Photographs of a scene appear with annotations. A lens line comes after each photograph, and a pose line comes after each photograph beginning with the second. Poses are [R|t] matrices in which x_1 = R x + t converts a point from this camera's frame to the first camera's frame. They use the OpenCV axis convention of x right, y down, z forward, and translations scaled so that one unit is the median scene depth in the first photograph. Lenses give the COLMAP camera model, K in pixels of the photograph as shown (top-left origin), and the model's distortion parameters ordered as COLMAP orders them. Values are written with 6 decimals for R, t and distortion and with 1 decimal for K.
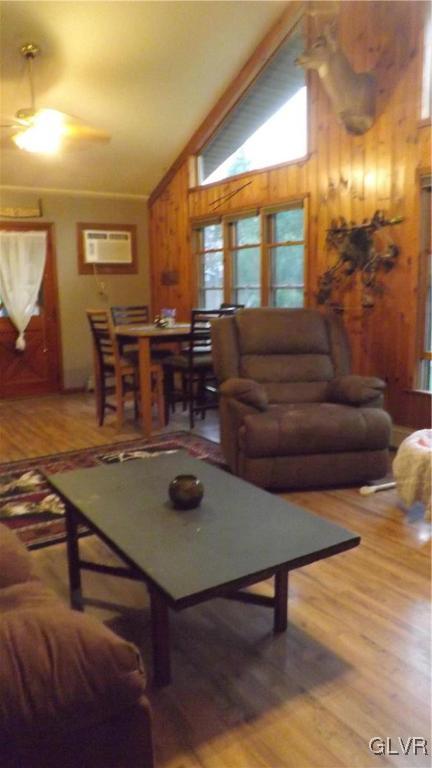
lens RADIAL K [[560.7, 0, 216.0], [0, 560.7, 384.0], [0, 0, 1]] dist [-0.055234, 0.006324]
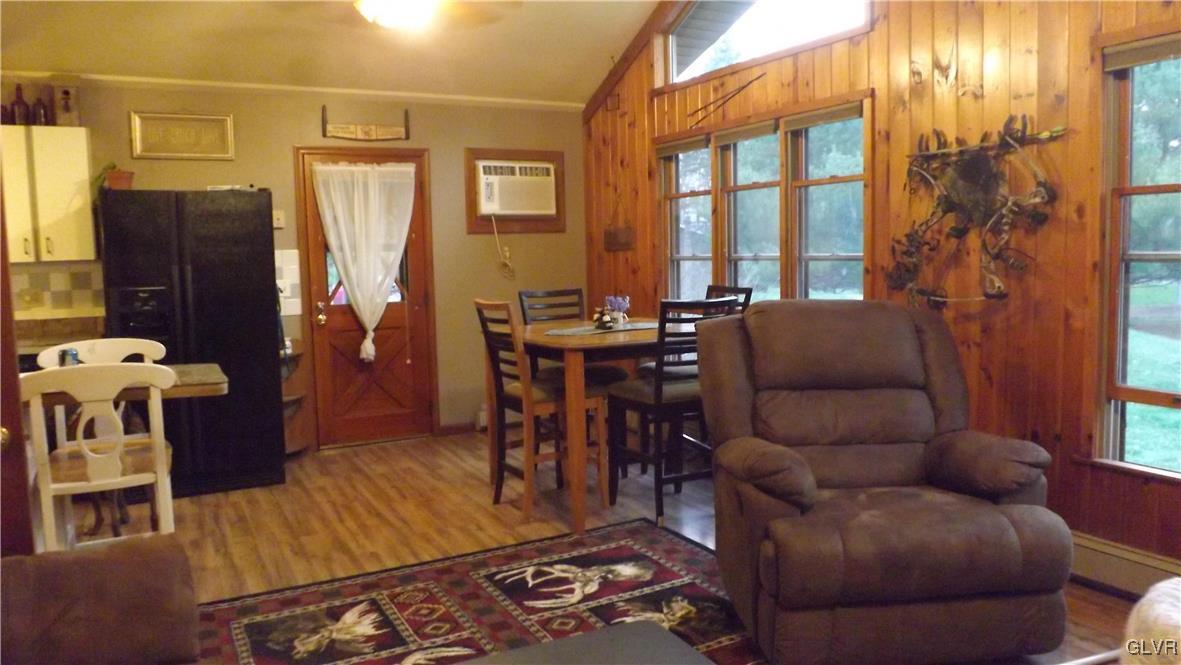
lens RADIAL K [[862.2, 0, 590.5], [0, 862.2, 332.5], [0, 0, 1]] dist [-0.055234, 0.006324]
pose [[0.994212, 0.006054, -0.107268, -0.019815], [-0.013619, 0.997458, -0.069940, -0.038044], [0.106572, 0.070996, 0.991767, 0.141407]]
